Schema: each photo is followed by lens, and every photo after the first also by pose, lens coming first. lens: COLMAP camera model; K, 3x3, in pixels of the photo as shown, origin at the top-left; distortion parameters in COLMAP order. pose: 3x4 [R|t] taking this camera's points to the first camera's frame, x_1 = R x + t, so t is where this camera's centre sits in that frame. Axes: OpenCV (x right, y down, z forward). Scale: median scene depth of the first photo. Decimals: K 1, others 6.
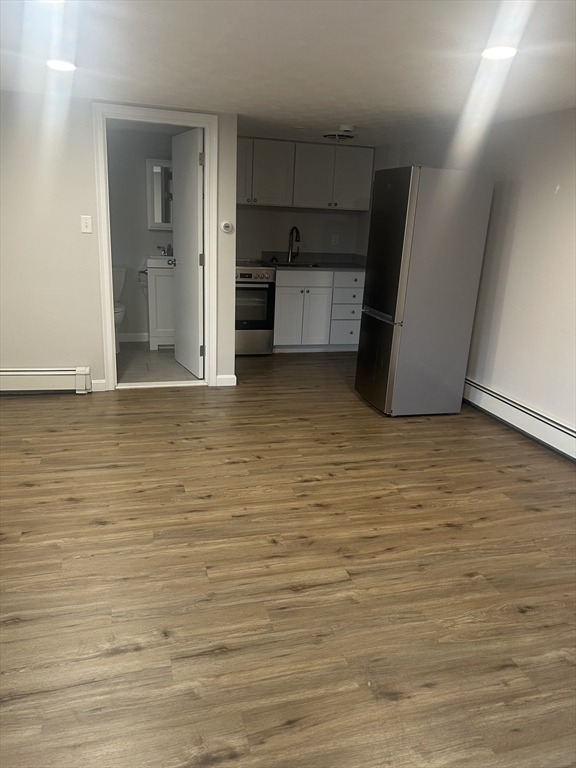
lens RADIAL K [[575.9, 0, 290.1], [0, 575.9, 385.3], [0, 0, 1]] dist [0.055830, -0.061652]
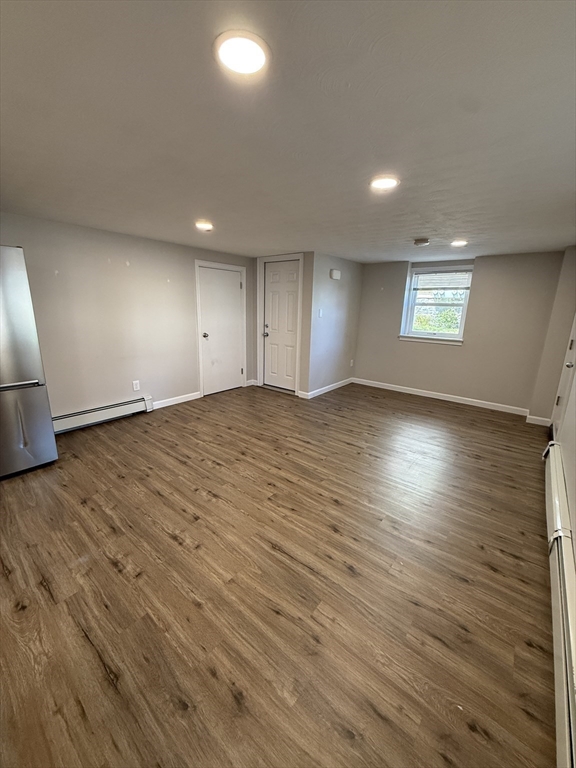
lens RADIAL K [[305.2, 0, 286.2], [0, 305.2, 383.5], [0, 0, 1]] dist [-0.000194, 0.000532]
pose [[-0.561486, -0.263009, 0.784576, -0.706674], [0.185989, 0.883772, 0.429366, -0.373281], [-0.806314, 0.387006, -0.447308, 1.177820]]
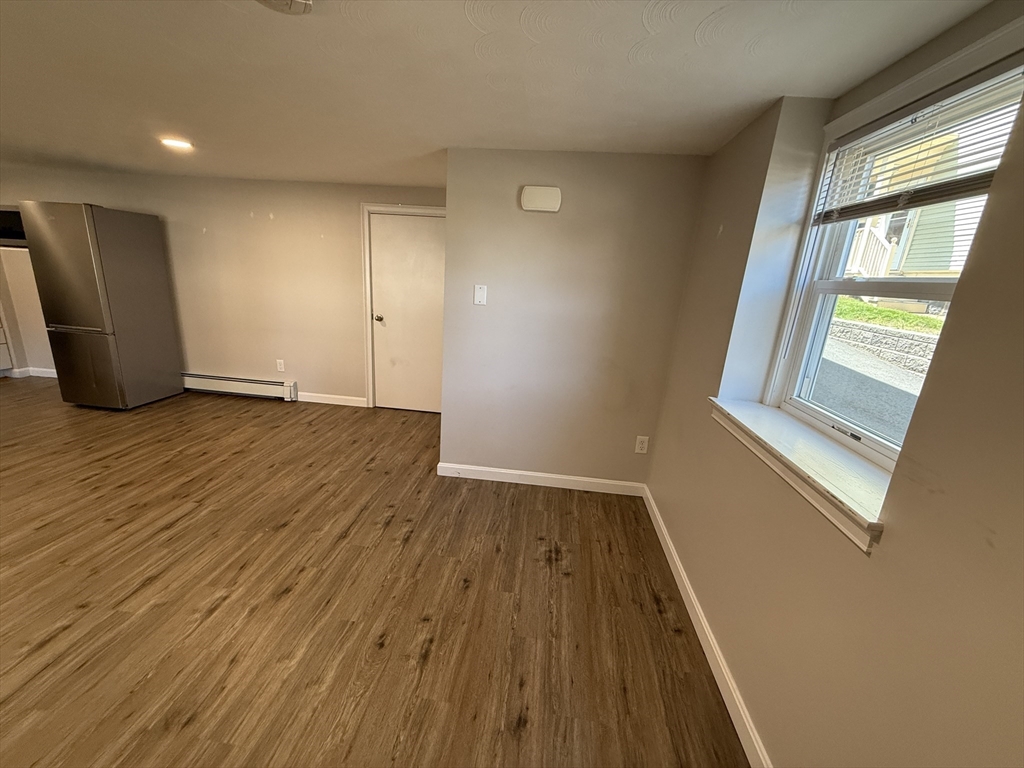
lens RADIAL K [[407.0, 0, 508.2], [0, 407.0, 382.1], [0, 0, 1]] dist [-0.000194, 0.000532]
pose [[0.388017, -0.261090, 0.883898, -0.318759], [0.219513, 0.957617, 0.186503, 0.015859], [-0.895129, 0.121660, 0.428885, -0.123828]]
